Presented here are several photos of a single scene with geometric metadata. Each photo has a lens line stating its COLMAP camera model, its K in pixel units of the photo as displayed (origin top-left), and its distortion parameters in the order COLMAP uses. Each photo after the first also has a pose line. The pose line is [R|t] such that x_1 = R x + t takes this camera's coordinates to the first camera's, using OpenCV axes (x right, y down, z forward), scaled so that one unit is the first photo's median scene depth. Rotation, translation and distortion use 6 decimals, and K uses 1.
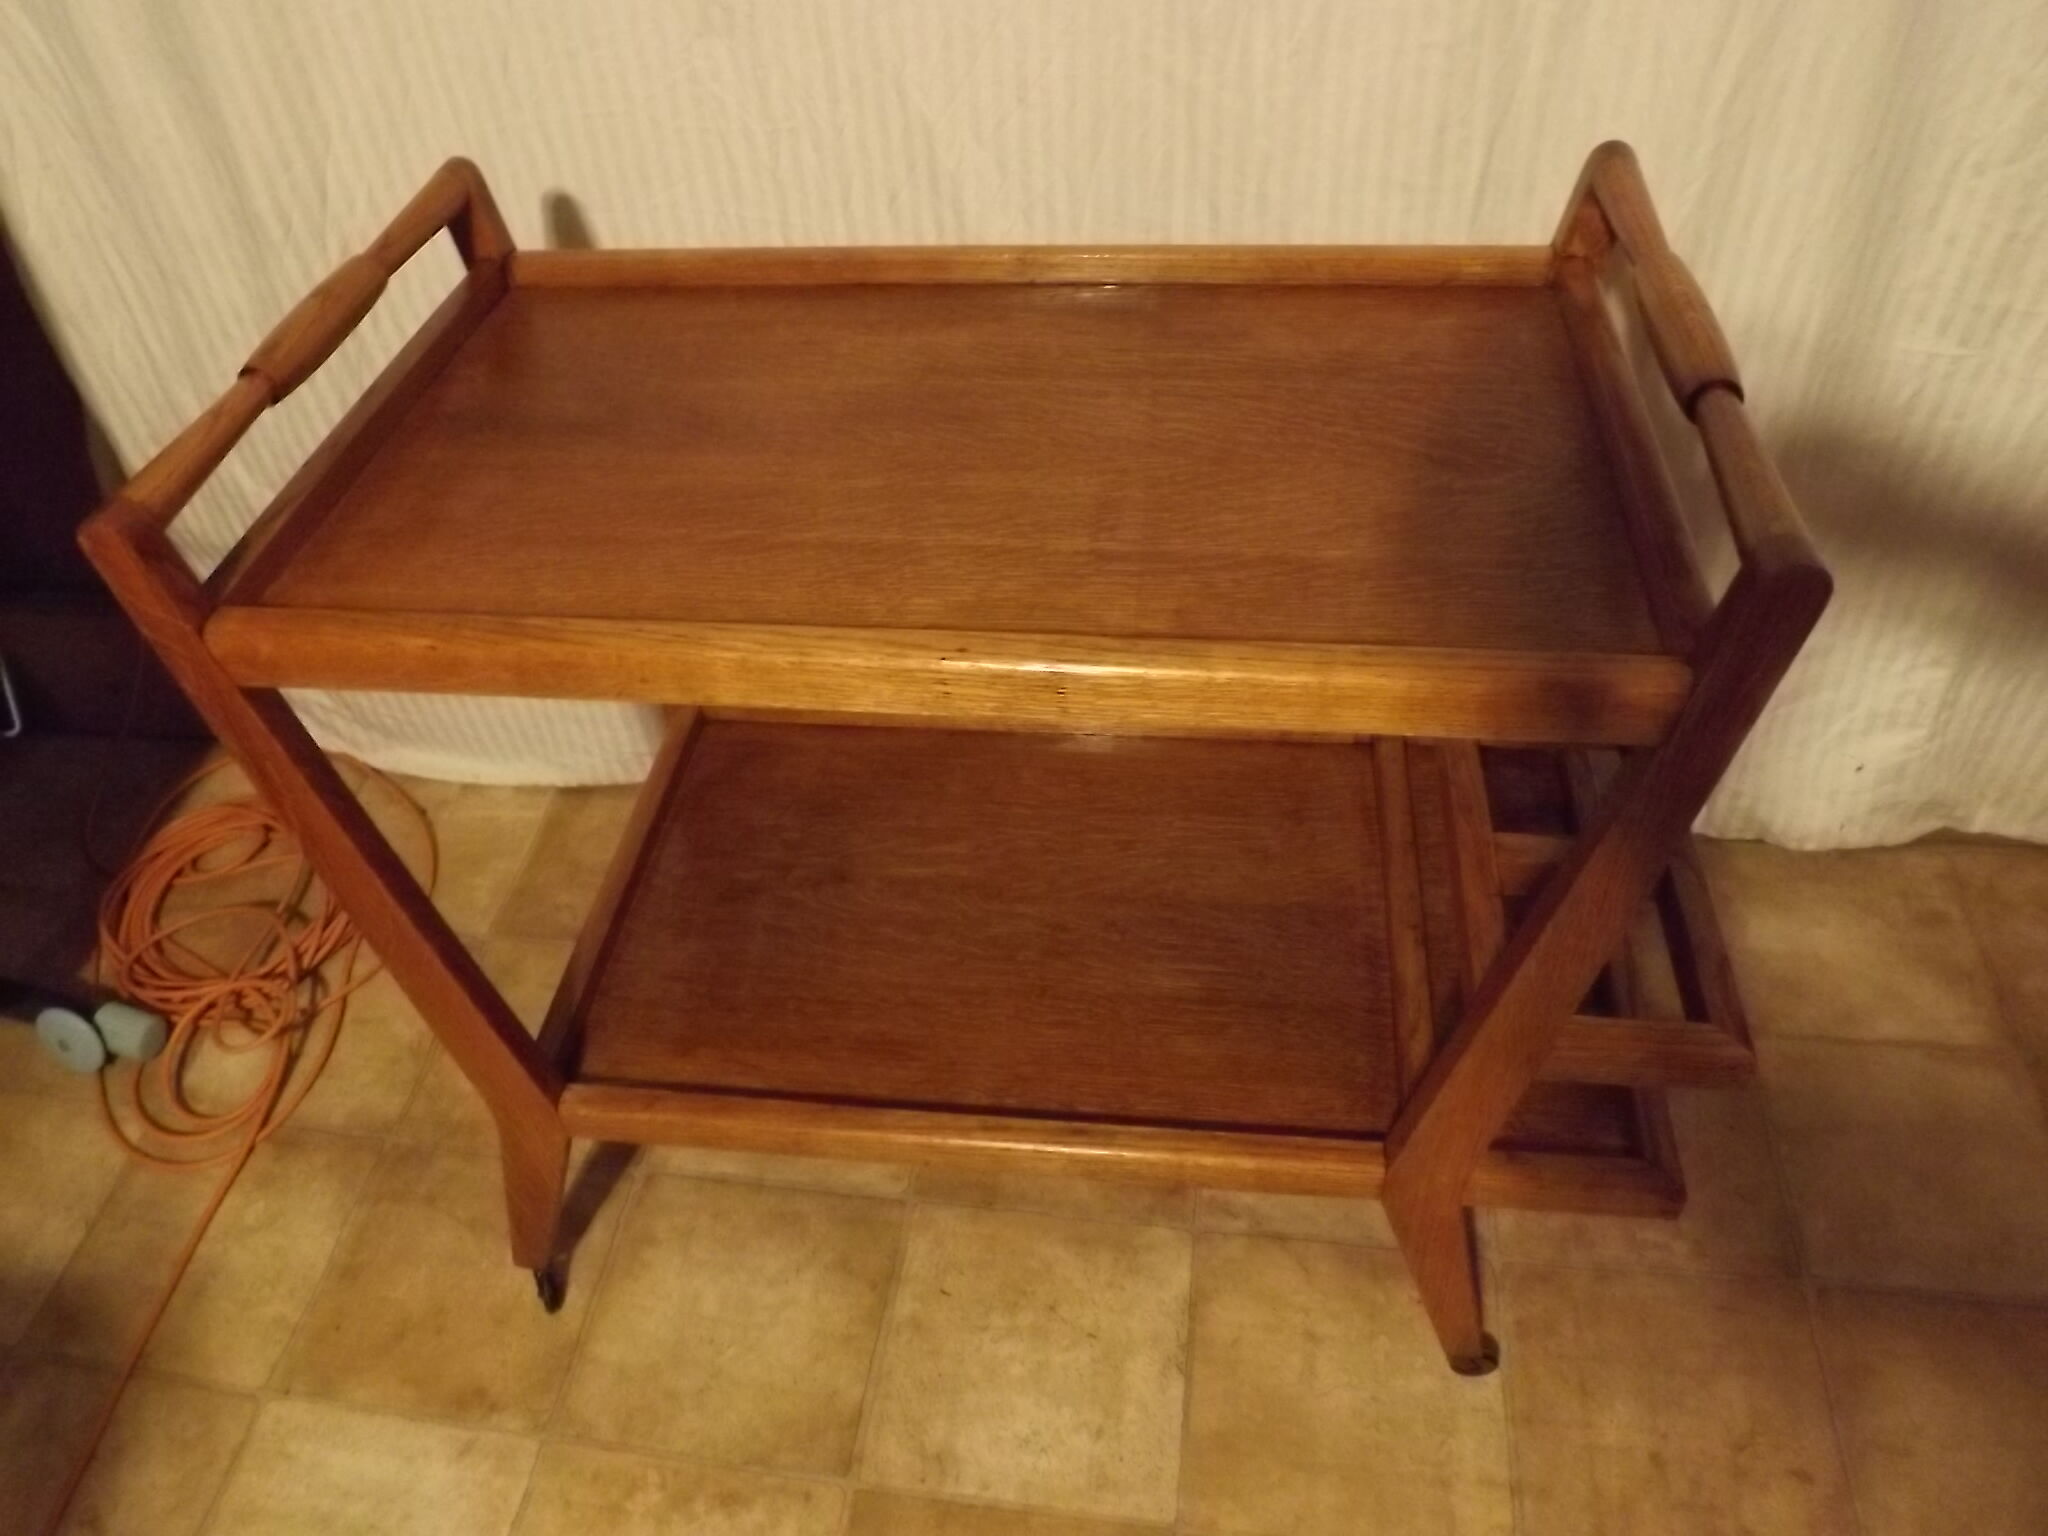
lens RADIAL K [[1460.2, 0, 999.1], [0, 1460.2, 766.9], [0, 0, 1]] dist [-0.061238, 0.009933]
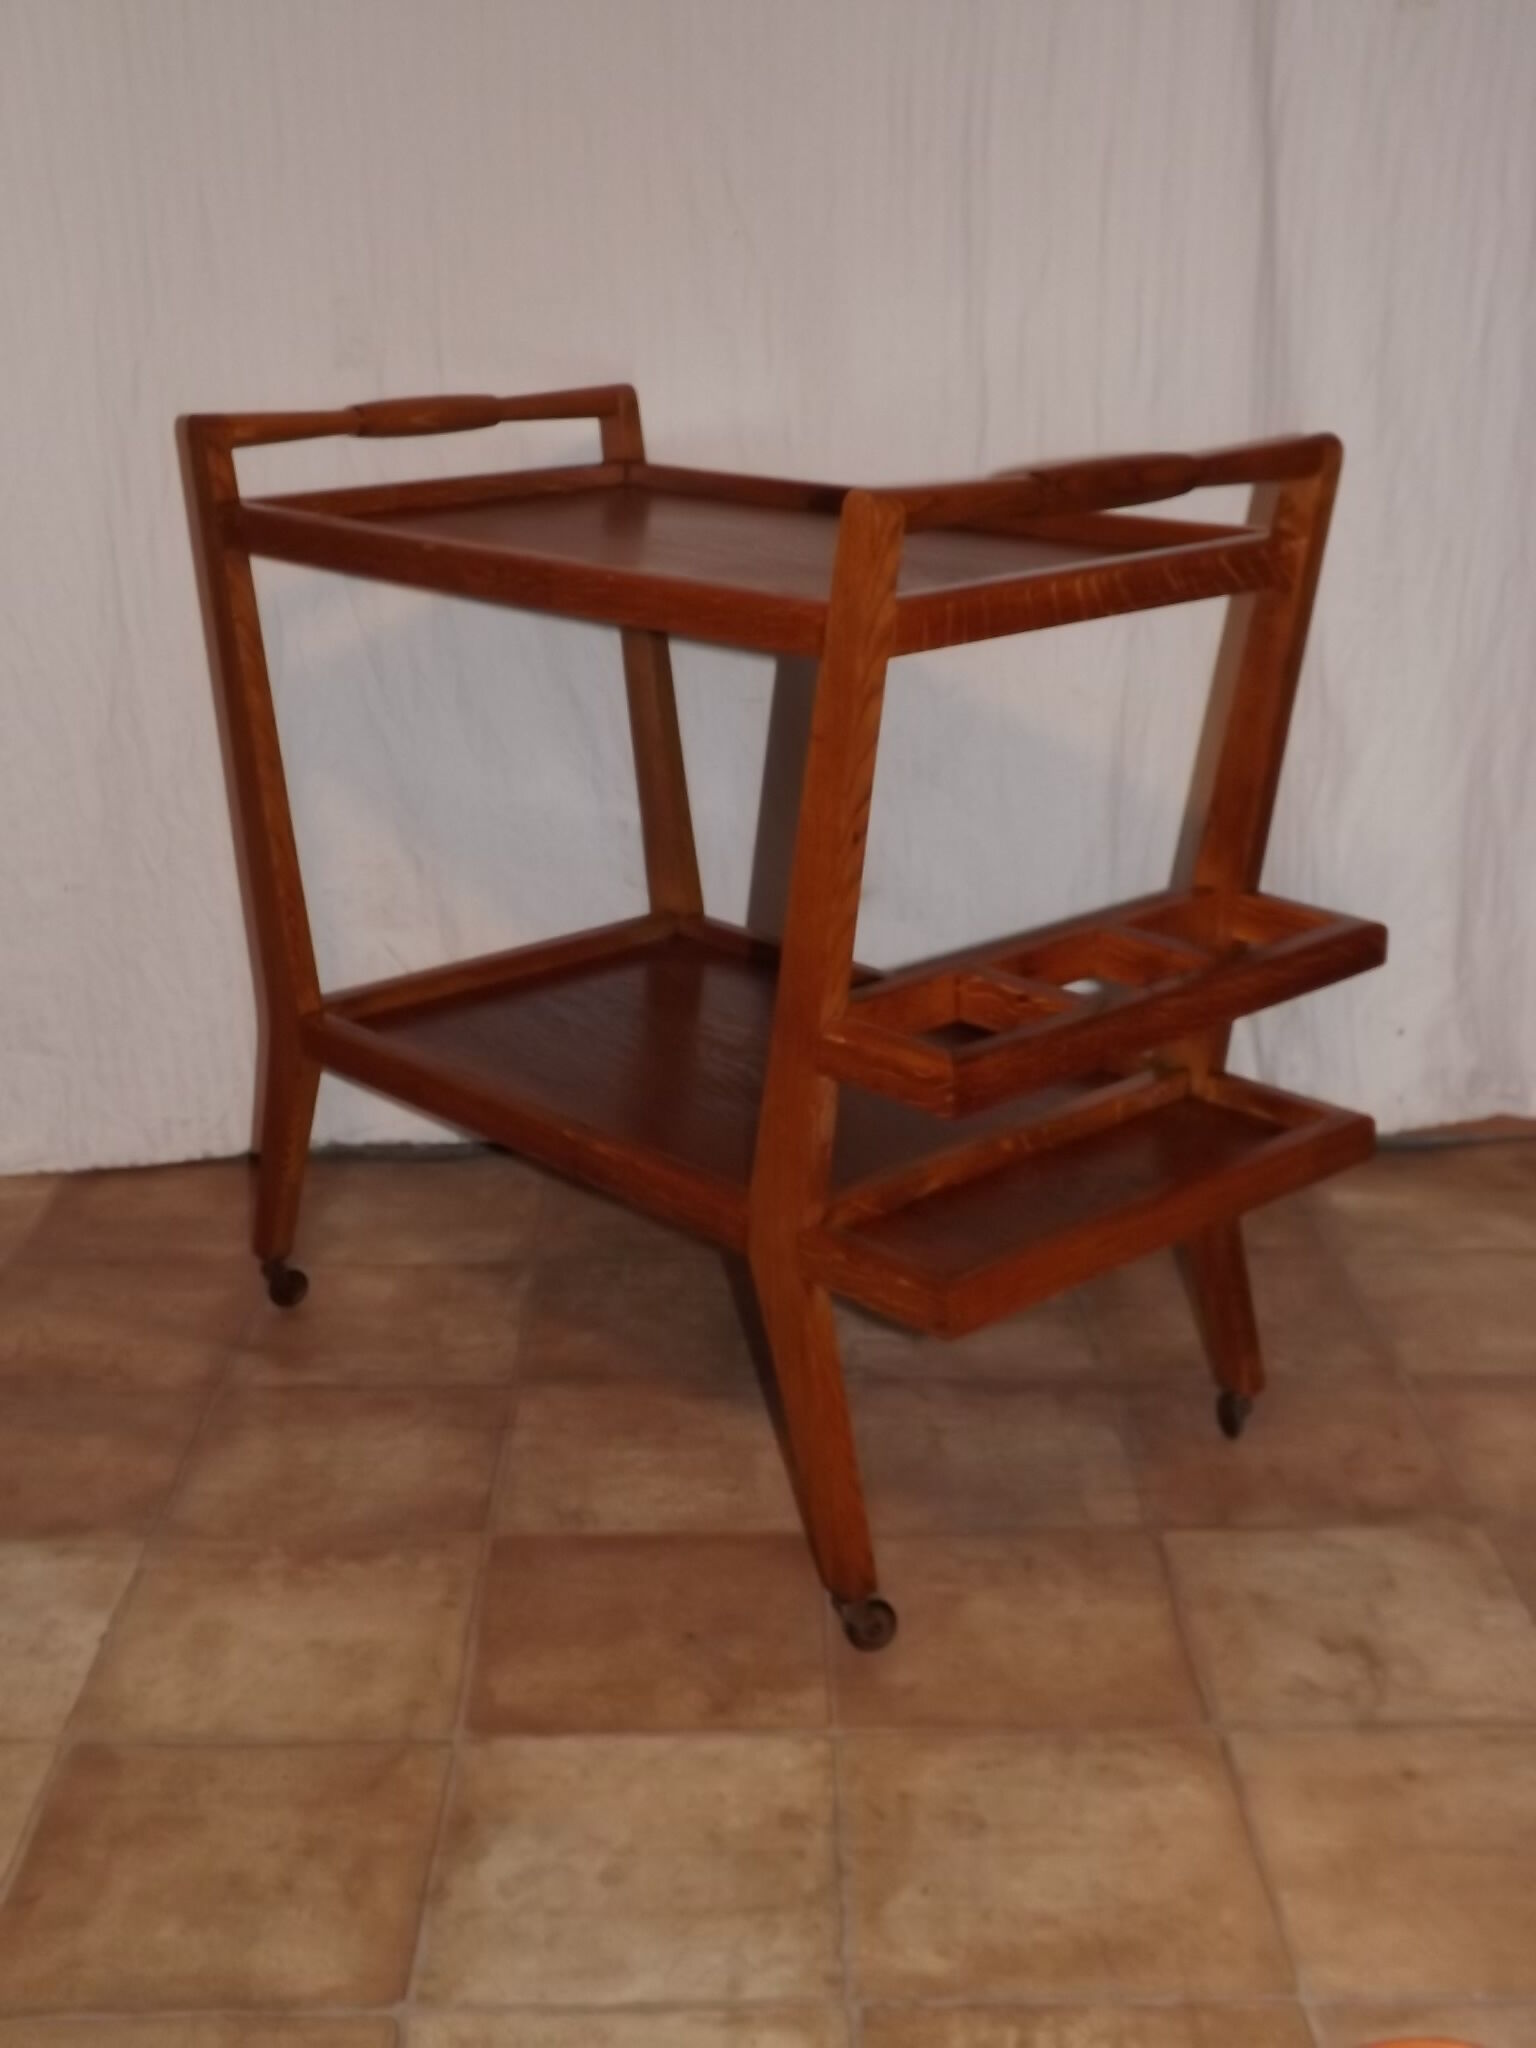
lens RADIAL K [[2398.9, 0, 731.0], [0, 2398.9, 986.9], [0, 0, 1]] dist [0.060232, 0.000000]
pose [[0.987990, 0.004620, 0.154447, -0.182396], [0.064150, 0.897074, -0.437198, 0.836325], [-0.140570, 0.441855, 0.886004, -0.599012]]
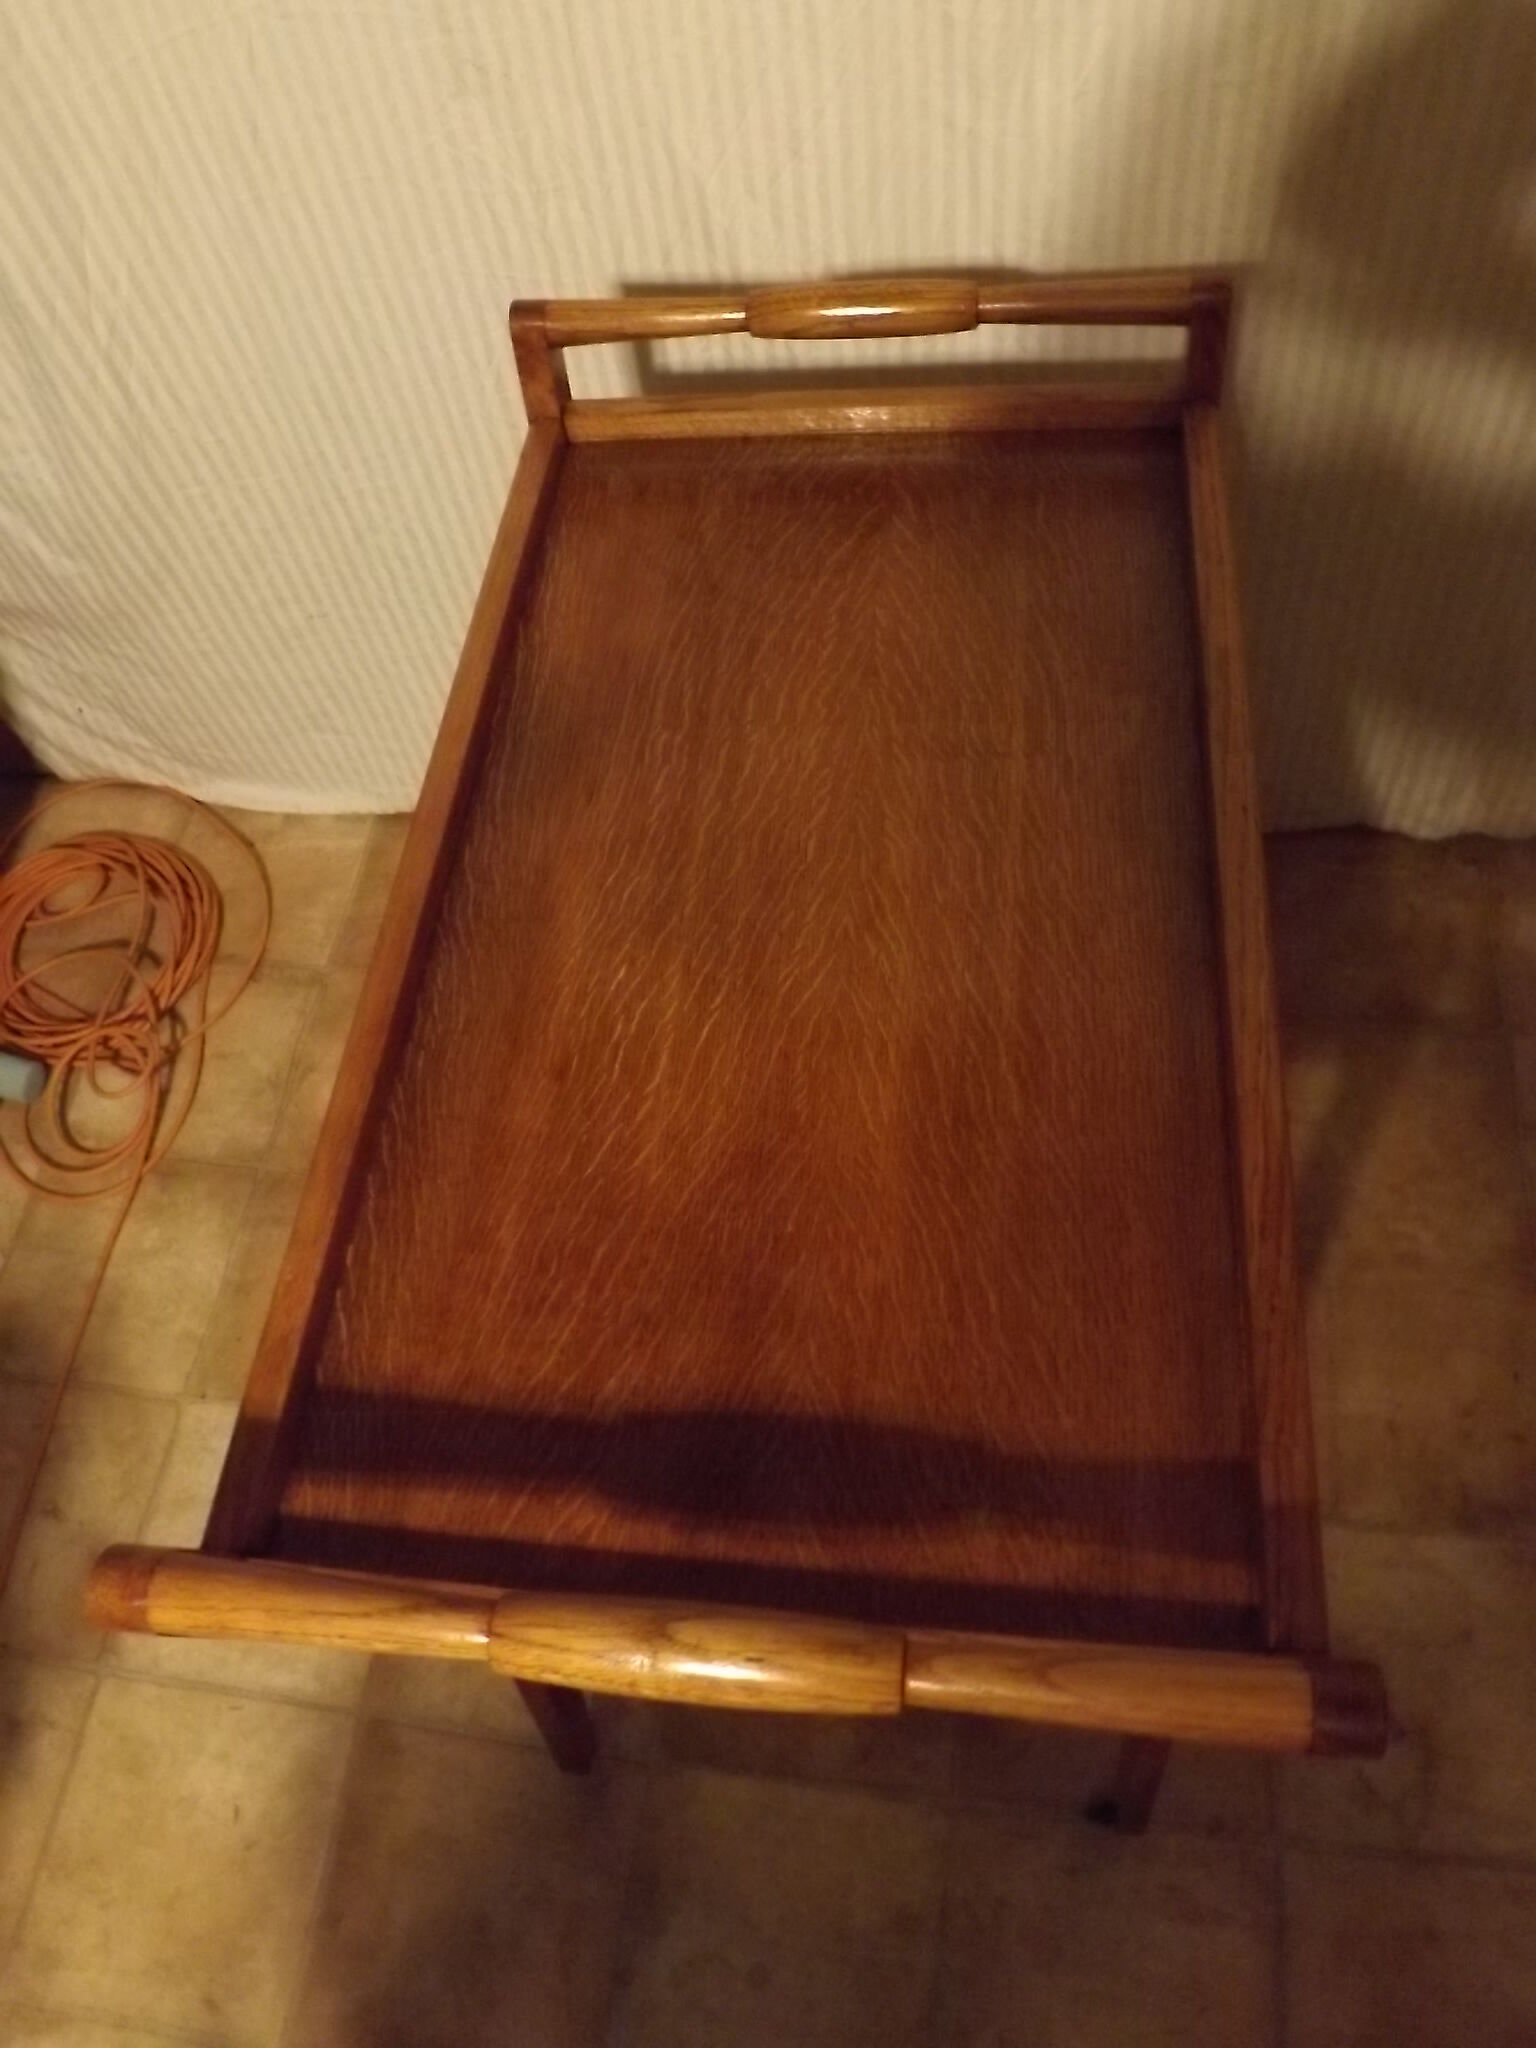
lens RADIAL K [[1460.2, 0, 777.0], [0, 1460.2, 989.5], [0, 0, 1]] dist [-0.061238, 0.009933]
pose [[0.998997, -0.035655, -0.027101, 0.009146], [0.041030, 0.971197, 0.234718, -0.137672], [0.017952, -0.235595, 0.971686, -0.050169]]
